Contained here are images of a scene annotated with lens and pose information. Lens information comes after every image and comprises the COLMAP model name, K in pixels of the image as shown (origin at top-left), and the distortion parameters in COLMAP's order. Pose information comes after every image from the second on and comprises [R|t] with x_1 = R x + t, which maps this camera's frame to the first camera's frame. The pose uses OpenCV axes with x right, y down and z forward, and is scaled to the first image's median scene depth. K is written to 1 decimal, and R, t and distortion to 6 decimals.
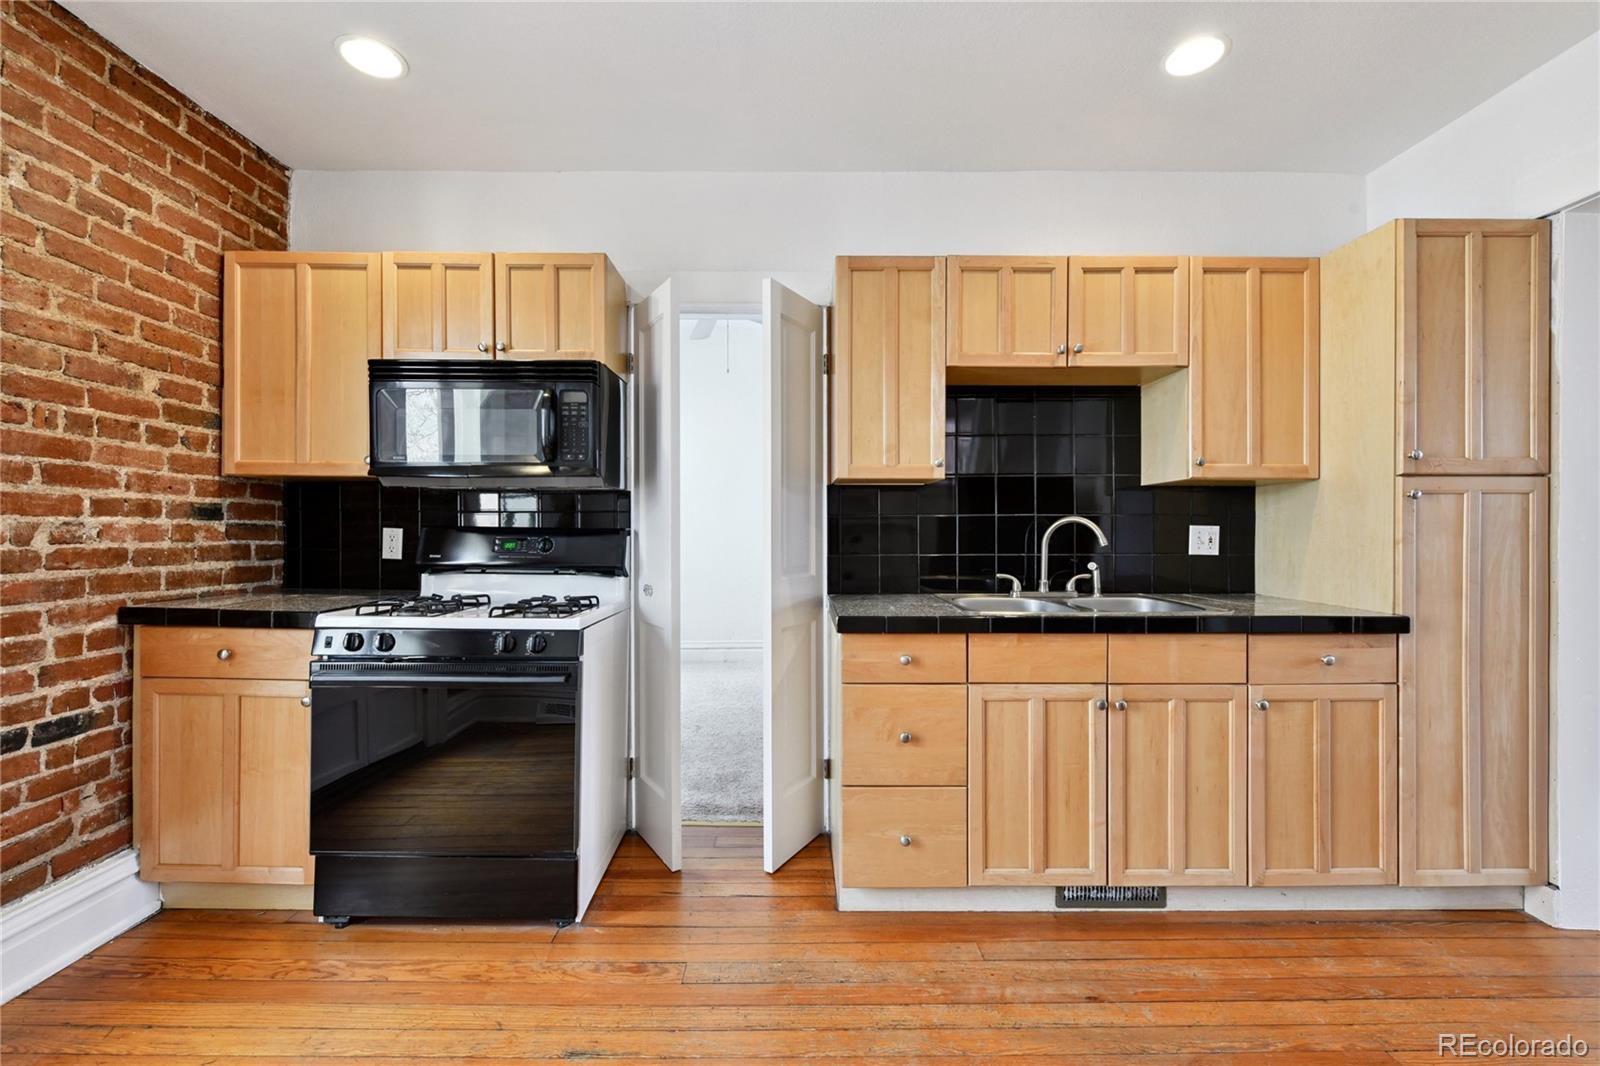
lens RADIAL K [[670.5, 0, 793.1], [0, 670.5, 538.9], [0, 0, 1]] dist [-0.005188, 0.000023]
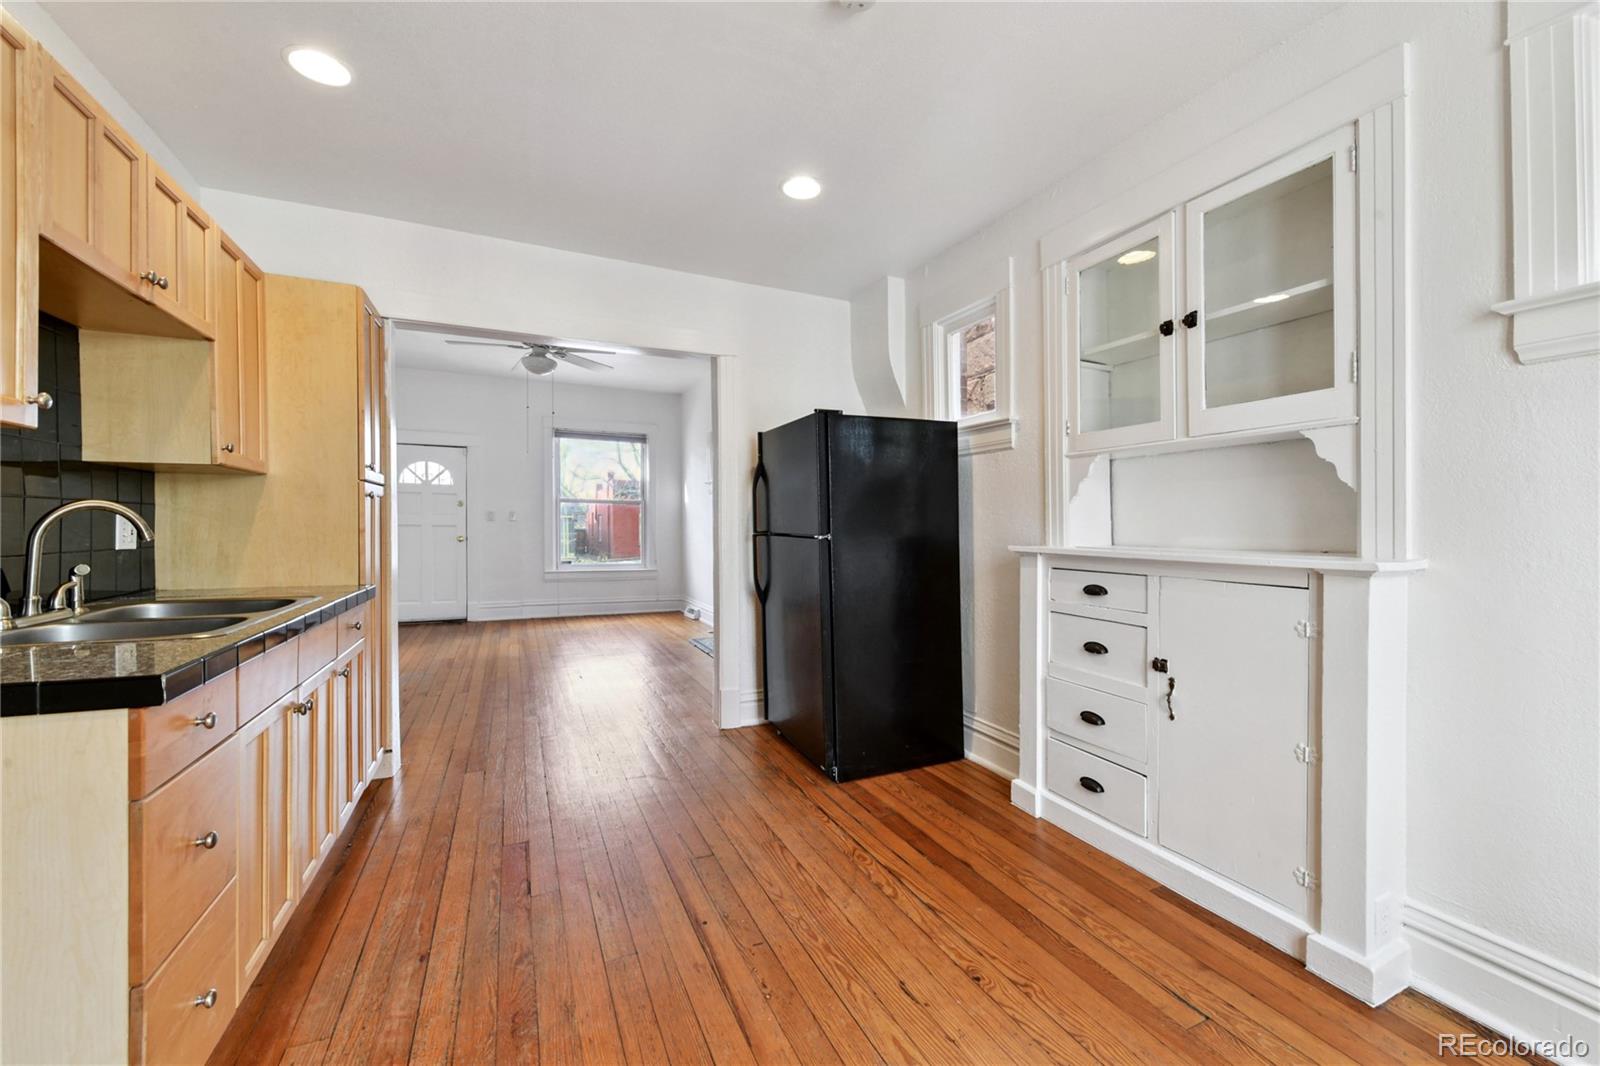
lens RADIAL K [[633.4, 0, 830.6], [0, 633.4, 537.8], [0, 0, 1]] dist [0.006974, -0.003677]
pose [[-0.436706, -0.019566, 0.899391, -0.683766], [0.006402, 0.999671, 0.024856, -0.007029], [-0.899581, 0.016613, -0.436437, 0.778394]]
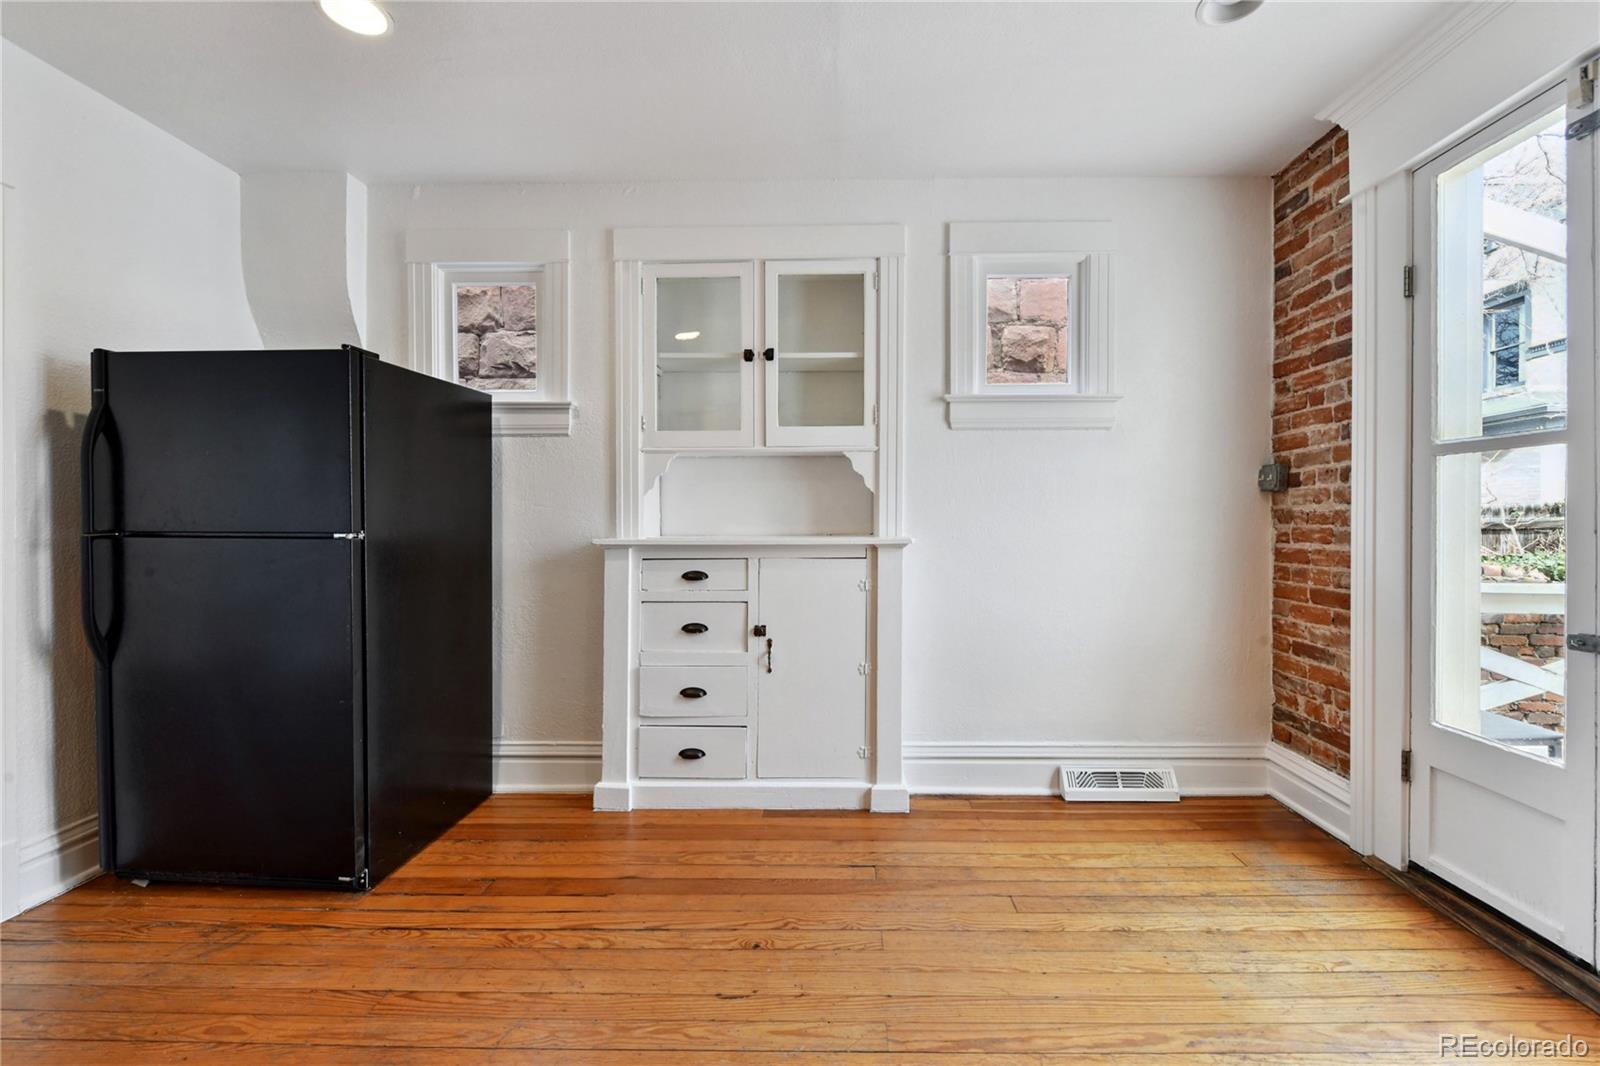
lens RADIAL K [[633.4, 0, 837.6], [0, 633.4, 527.5], [0, 0, 1]] dist [0.006974, -0.003677]
pose [[-0.999460, 0.003484, 0.032659, -0.129281], [0.004229, 0.999732, 0.022782, -0.004108], [-0.032570, 0.022907, -0.999207, 1.138900]]
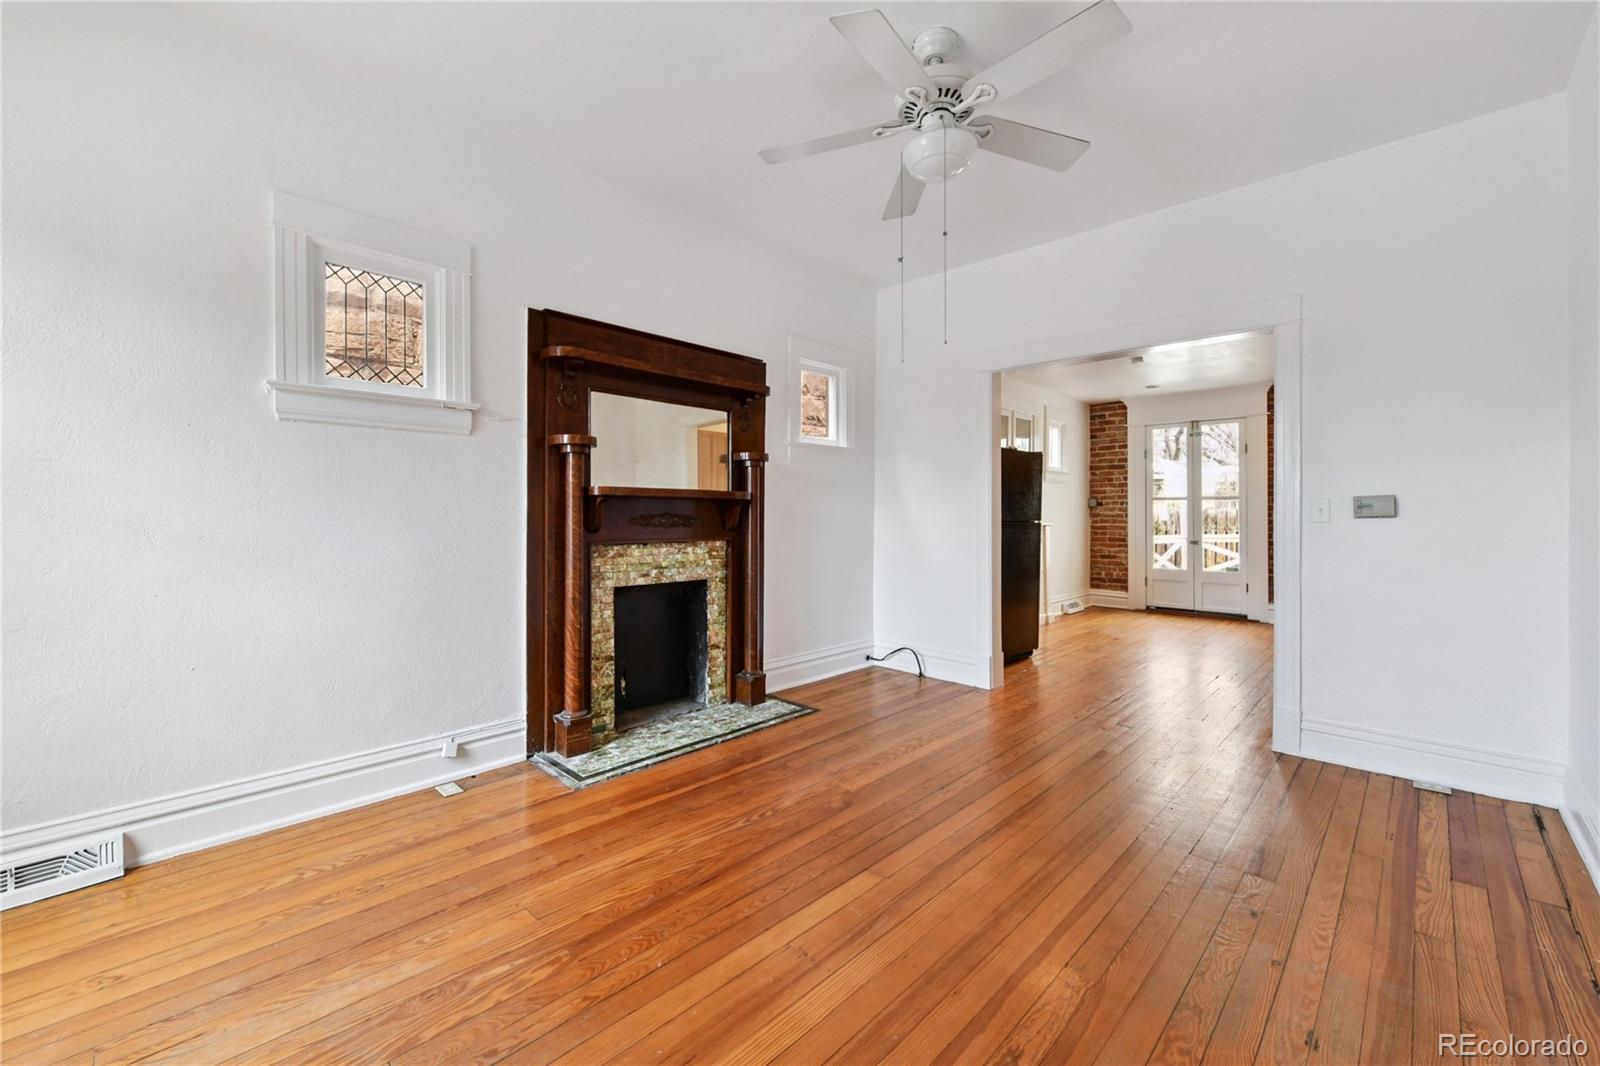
lens RADIAL K [[633.4, 0, 807.6], [0, 633.4, 516.9], [0, 0, 1]] dist [0.006974, -0.003677]
pose [[-0.706802, 0.002622, -0.707406, 3.447301], [-0.005490, 0.999943, 0.009191, -0.010254], [0.707390, 0.010379, -0.706747, 1.389339]]
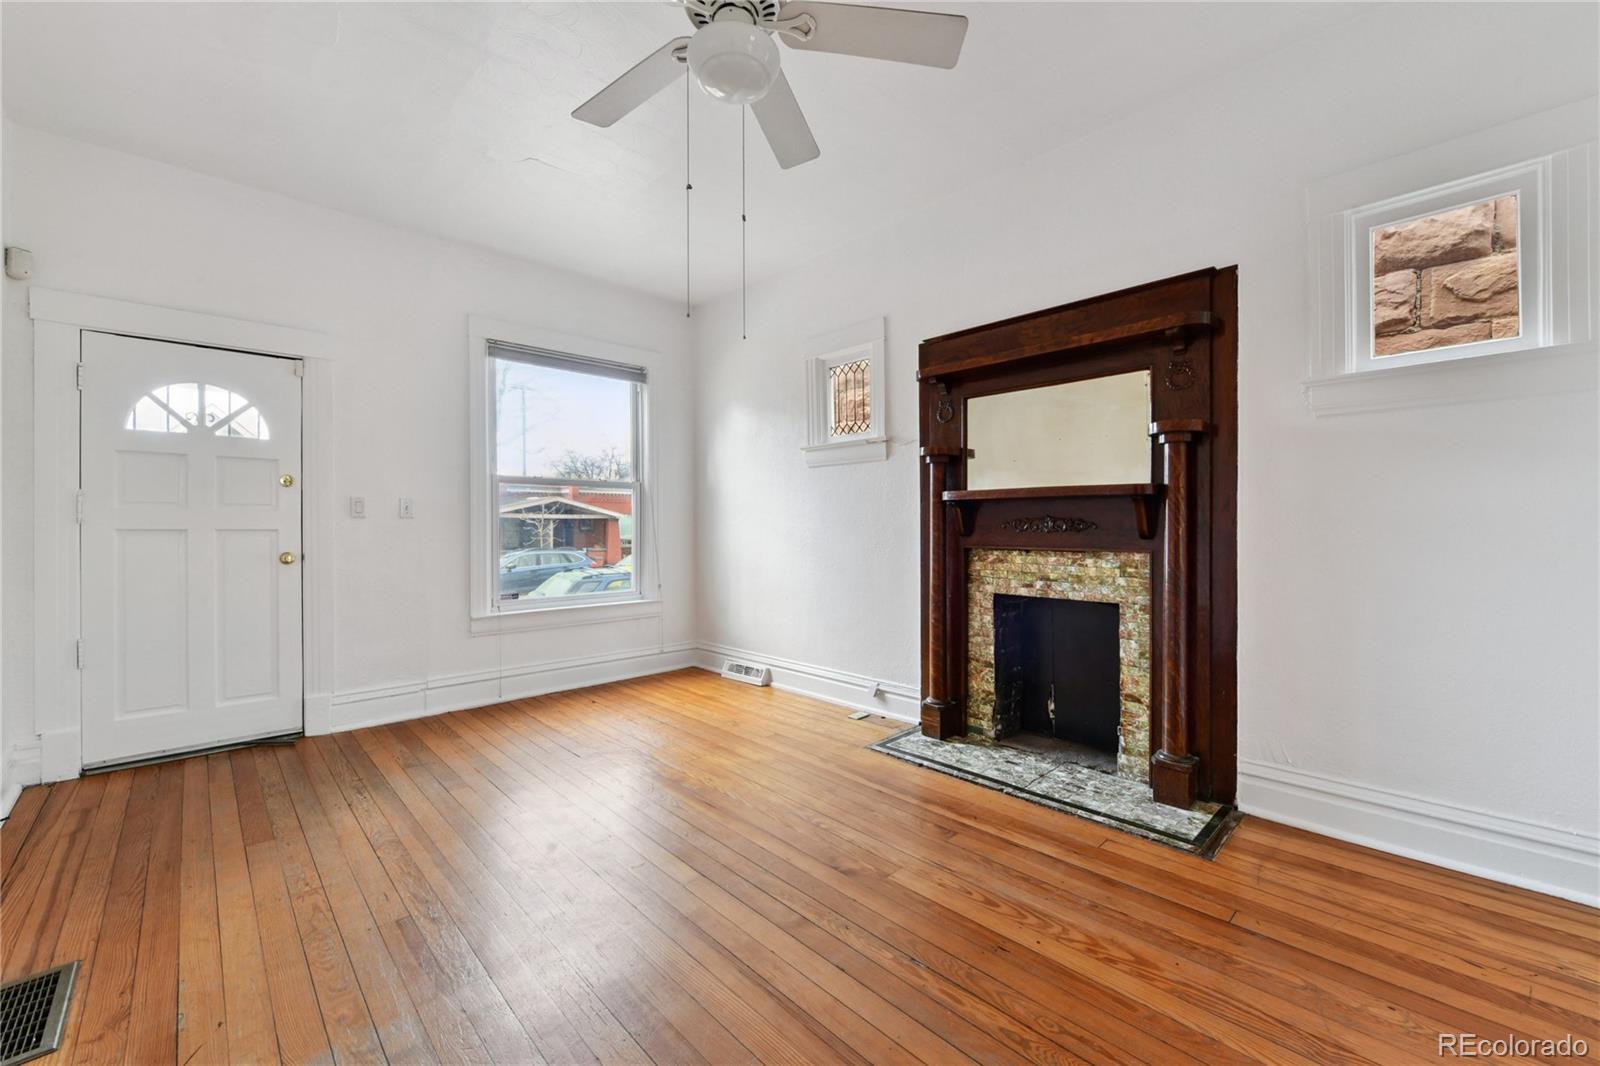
lens RADIAL K [[633.4, 0, 798.9], [0, 633.4, 526.4], [0, 0, 1]] dist [0.006974, -0.003677]
pose [[-0.681546, 0.003197, 0.731768, 1.635357], [0.015174, 0.999837, 0.009764, -0.000365], [-0.731618, 0.017758, -0.681484, 1.311631]]
